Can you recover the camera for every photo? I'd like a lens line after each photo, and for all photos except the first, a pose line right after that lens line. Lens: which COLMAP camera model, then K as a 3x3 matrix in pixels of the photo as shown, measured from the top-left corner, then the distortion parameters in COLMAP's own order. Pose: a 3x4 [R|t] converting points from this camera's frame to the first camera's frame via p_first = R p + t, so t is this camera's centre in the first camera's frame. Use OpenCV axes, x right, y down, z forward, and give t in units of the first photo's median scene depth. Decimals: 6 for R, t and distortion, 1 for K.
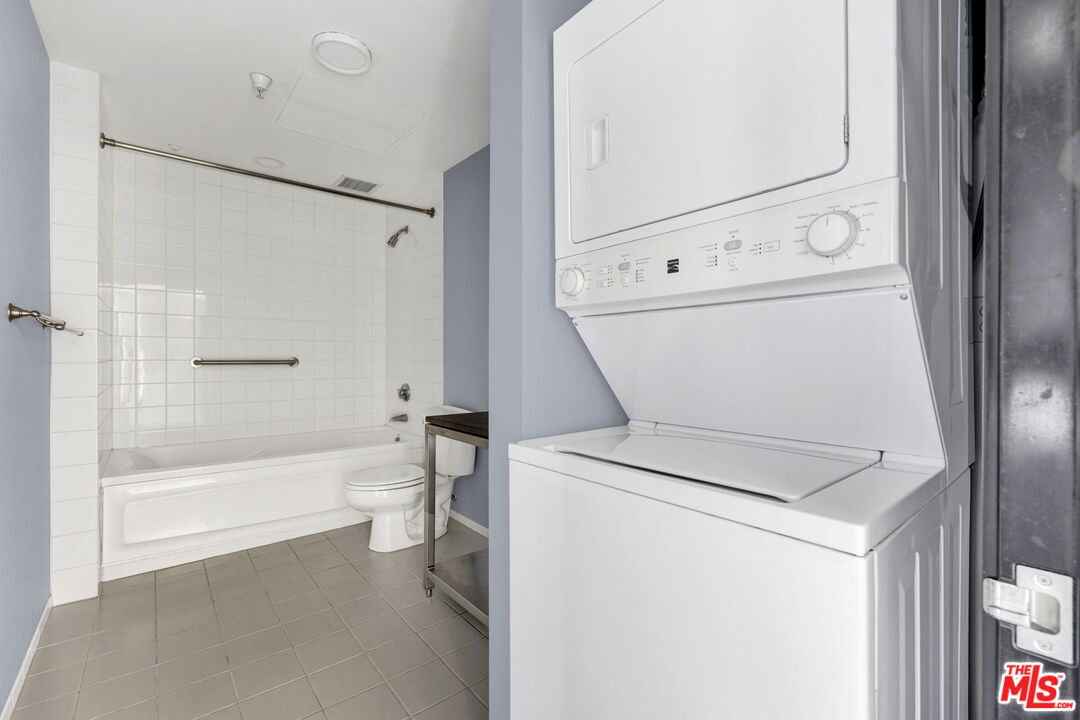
lens RADIAL K [[456.1, 0, 541.7], [0, 456.1, 360.2], [0, 0, 1]] dist [-0.009294, 0.000218]
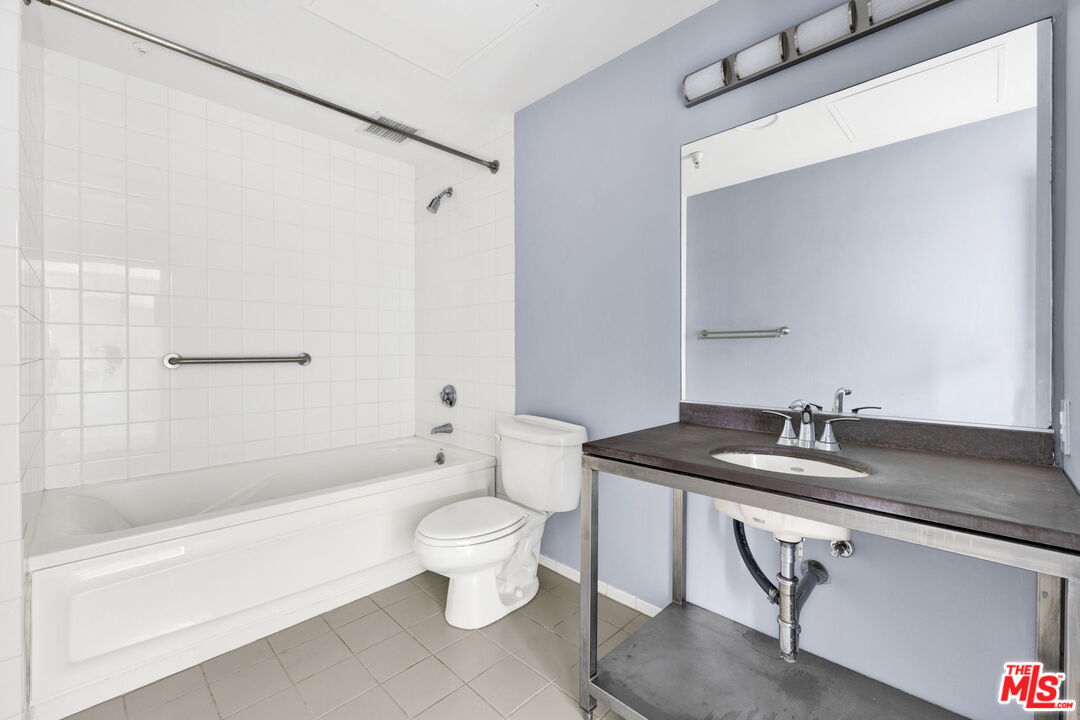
lens RADIAL K [[440.9, 0, 538.0], [0, 440.9, 354.1], [0, 0, 1]] dist [-0.002066, -0.001061]
pose [[0.995748, -0.005695, 0.091939, -0.267844], [0.005650, 0.999984, 0.000755, -0.003312], [-0.091942, -0.000232, 0.995764, 0.272569]]
